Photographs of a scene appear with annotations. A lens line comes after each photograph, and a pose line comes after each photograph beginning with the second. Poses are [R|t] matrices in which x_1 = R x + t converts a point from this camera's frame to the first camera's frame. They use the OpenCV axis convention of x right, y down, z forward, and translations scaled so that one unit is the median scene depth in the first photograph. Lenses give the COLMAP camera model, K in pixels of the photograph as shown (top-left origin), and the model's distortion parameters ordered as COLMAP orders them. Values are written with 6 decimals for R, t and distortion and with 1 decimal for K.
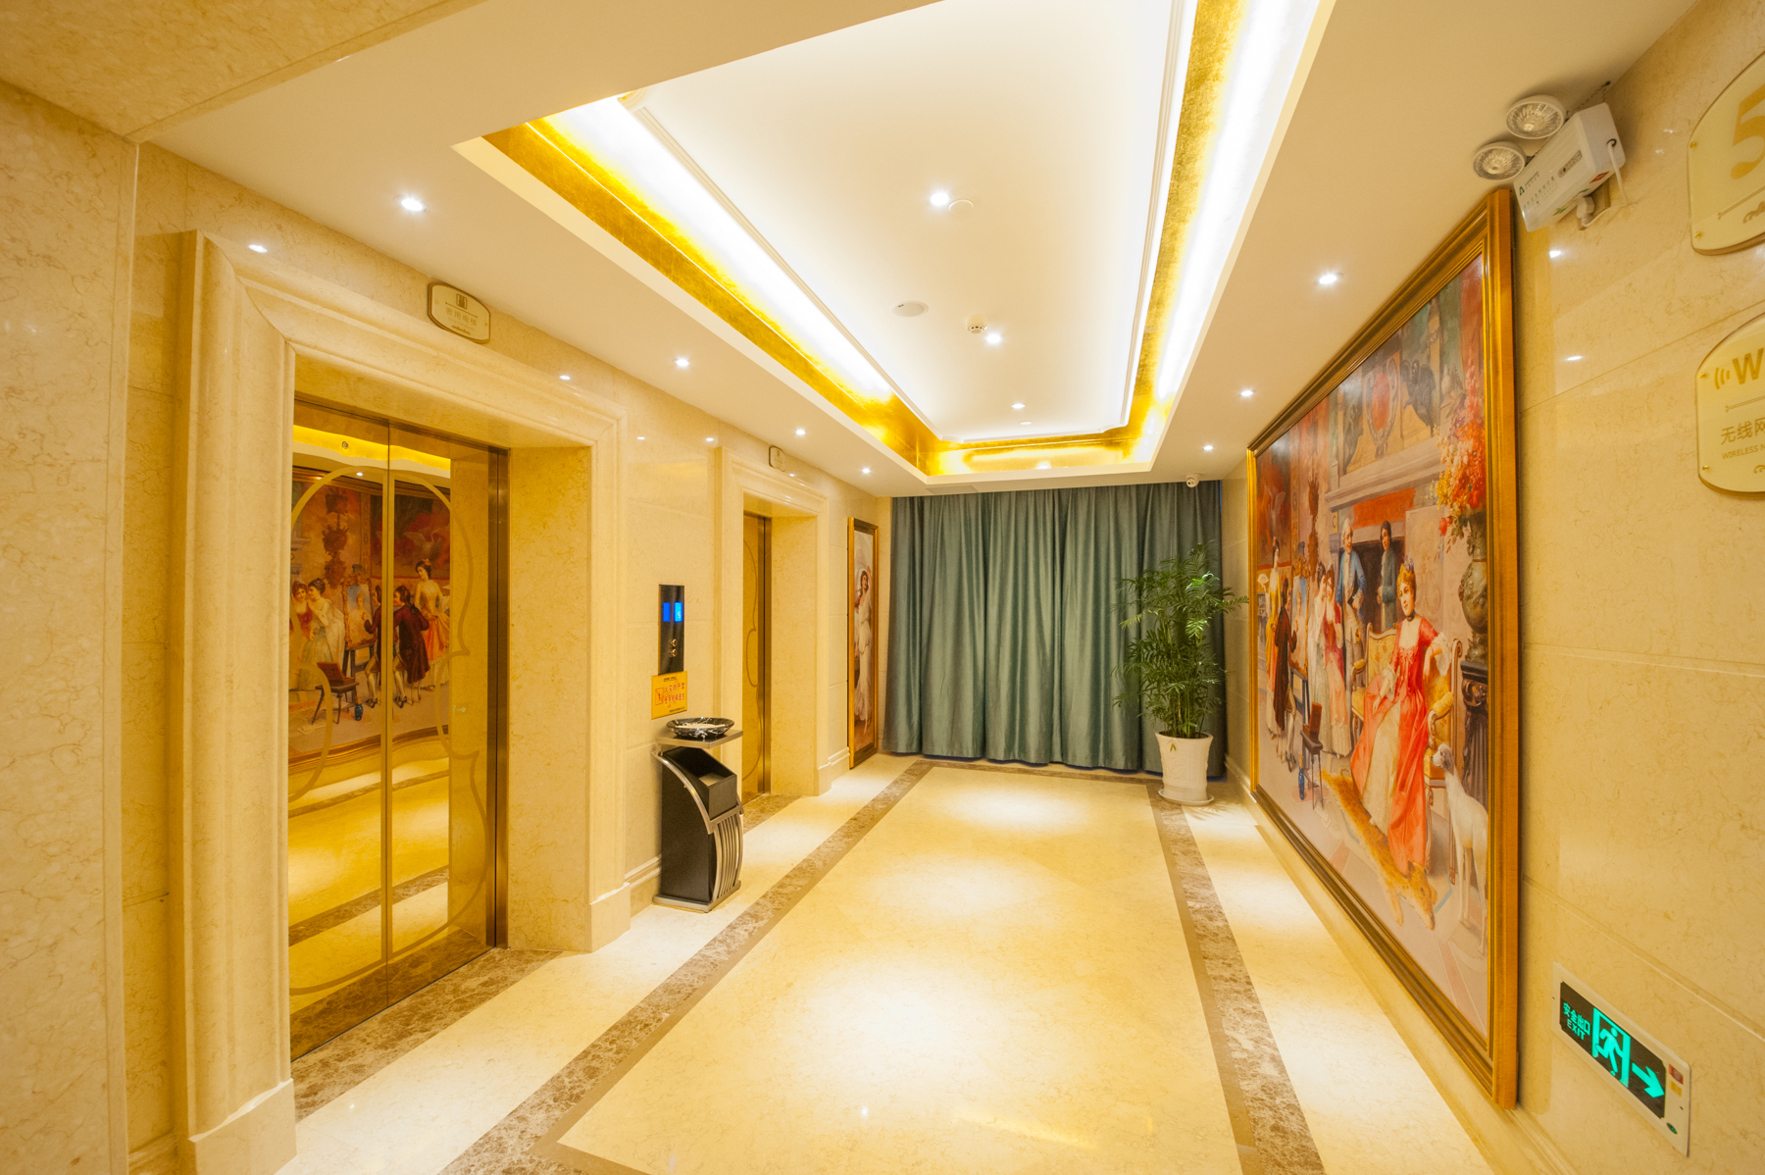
lens RADIAL K [[679.2, 0, 877.6], [0, 679.2, 597.3], [0, 0, 1]] dist [-0.001034, 0.000260]
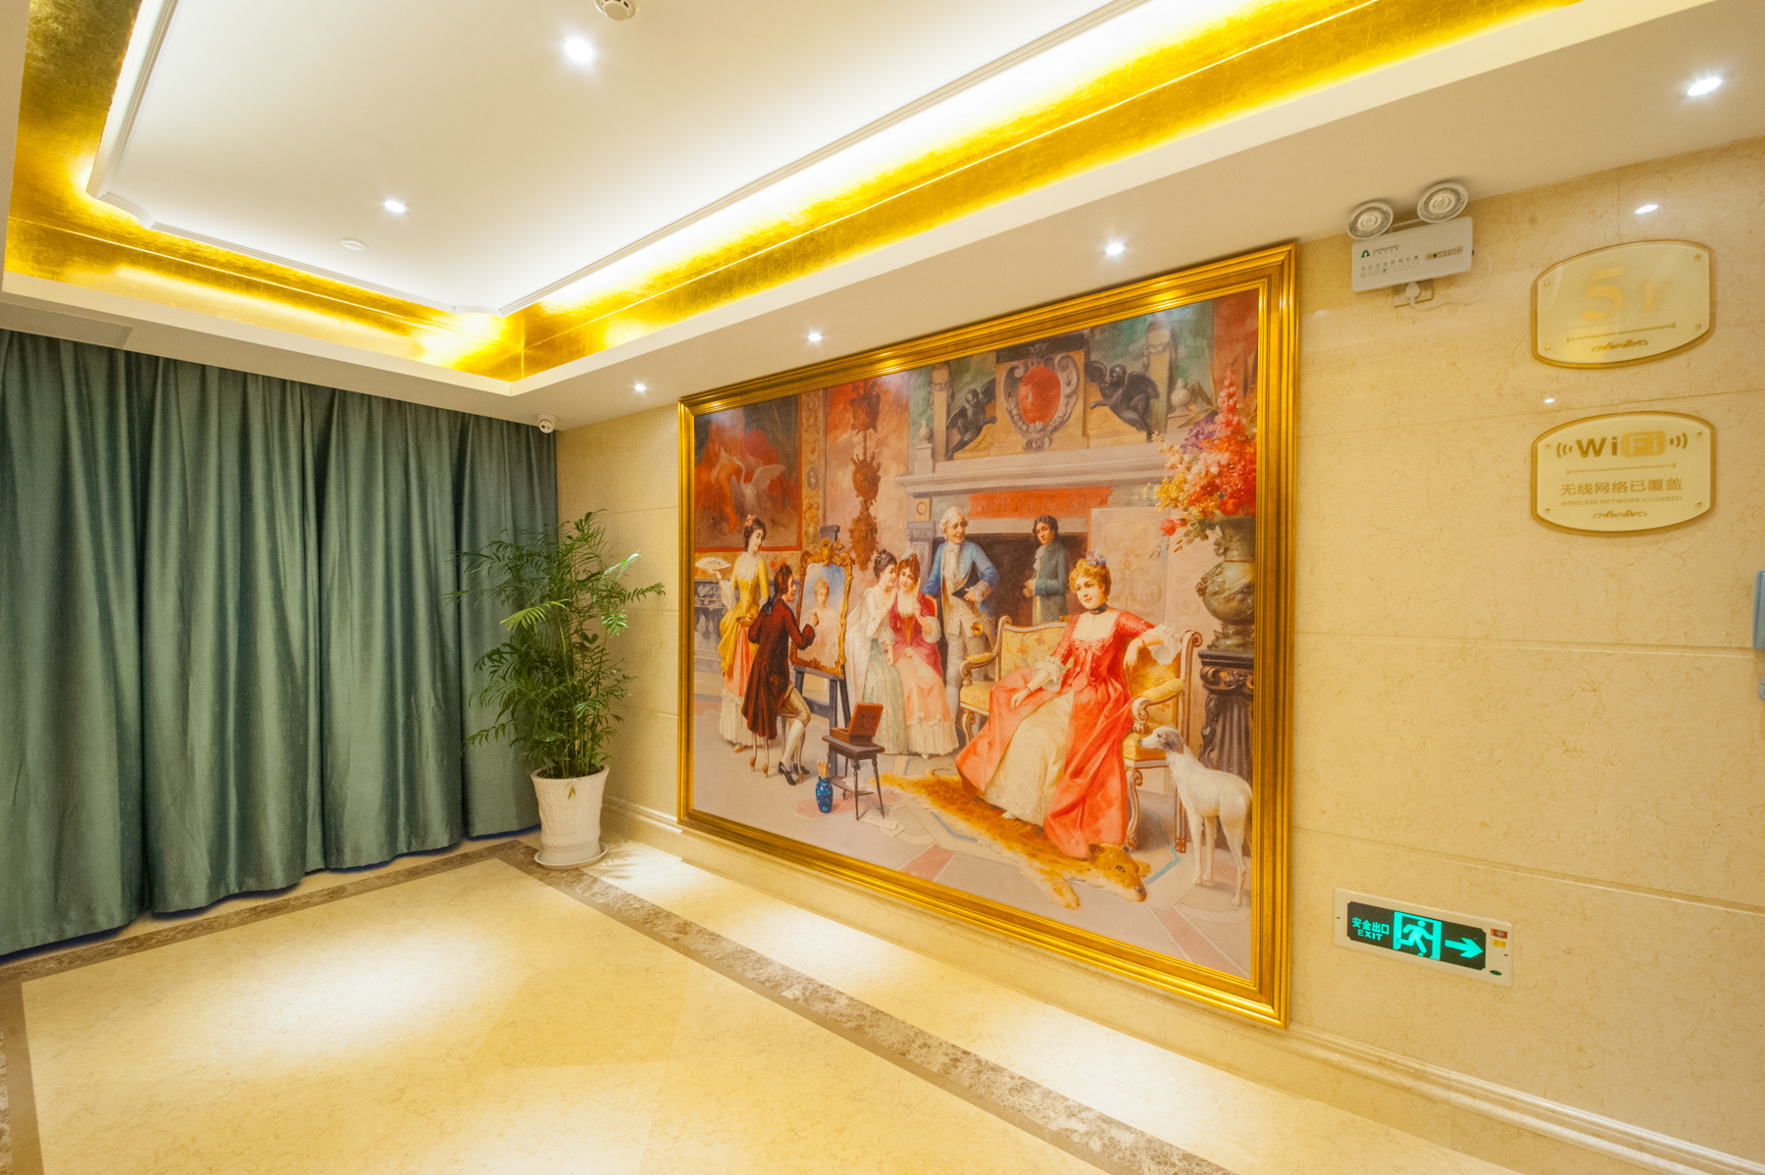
lens RADIAL K [[733.2, 0, 882.4], [0, 733.2, 594.3], [0, 0, 1]] dist [0.006967, -0.002791]
pose [[0.344436, -0.001003, 0.938809, -0.350716], [-0.016640, 0.999836, 0.007173, 0.001635], [-0.938662, -0.018093, 0.344362, 0.835344]]
